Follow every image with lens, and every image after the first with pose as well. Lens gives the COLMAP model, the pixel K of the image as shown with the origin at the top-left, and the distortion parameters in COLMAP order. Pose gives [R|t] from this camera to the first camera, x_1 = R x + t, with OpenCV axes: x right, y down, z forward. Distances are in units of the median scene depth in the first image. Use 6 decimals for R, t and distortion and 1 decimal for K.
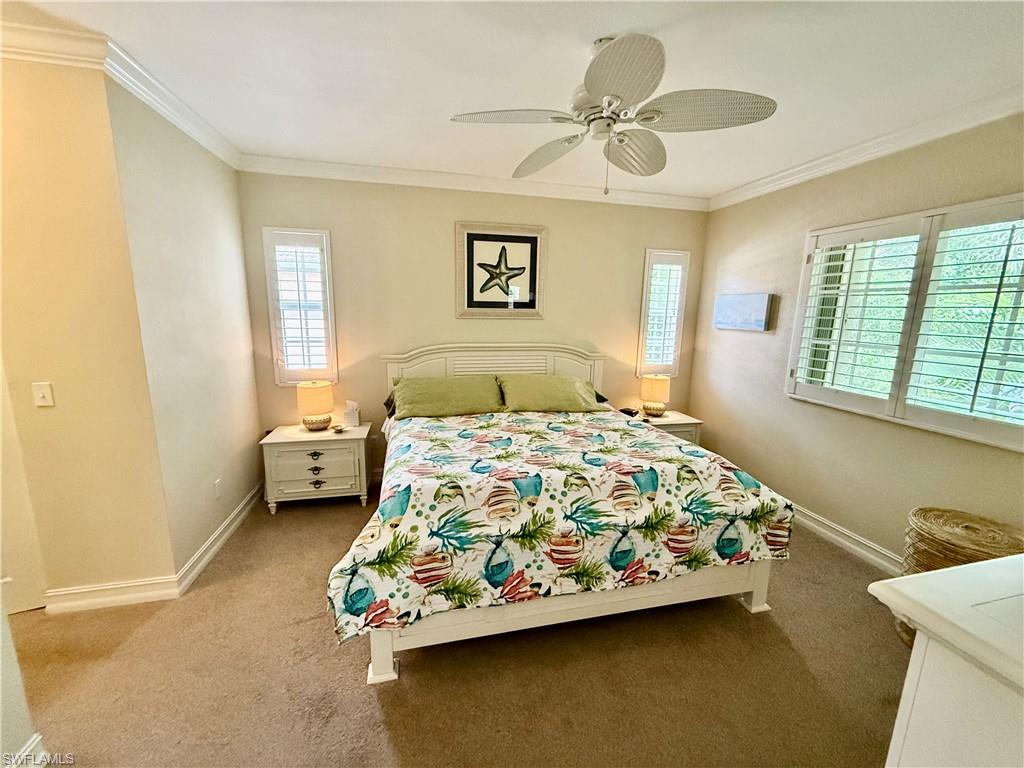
lens RADIAL K [[407.6, 0, 510.1], [0, 407.6, 385.1], [0, 0, 1]] dist [-0.000835, 0.000166]
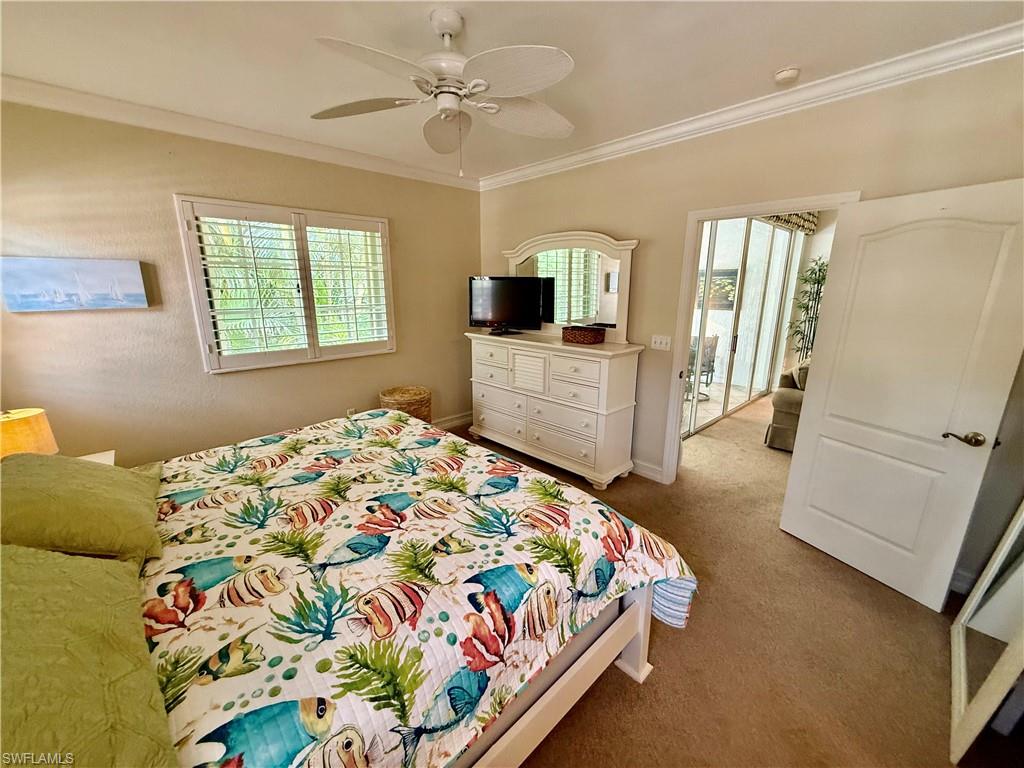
lens RADIAL K [[407.6, 0, 510.1], [0, 407.6, 385.1], [0, 0, 1]] dist [-0.000835, 0.000166]
pose [[-0.502508, -0.223550, 0.835171, -0.553050], [0.147845, 0.929546, 0.337767, -0.197000], [-0.851838, 0.293207, -0.434053, 0.987084]]
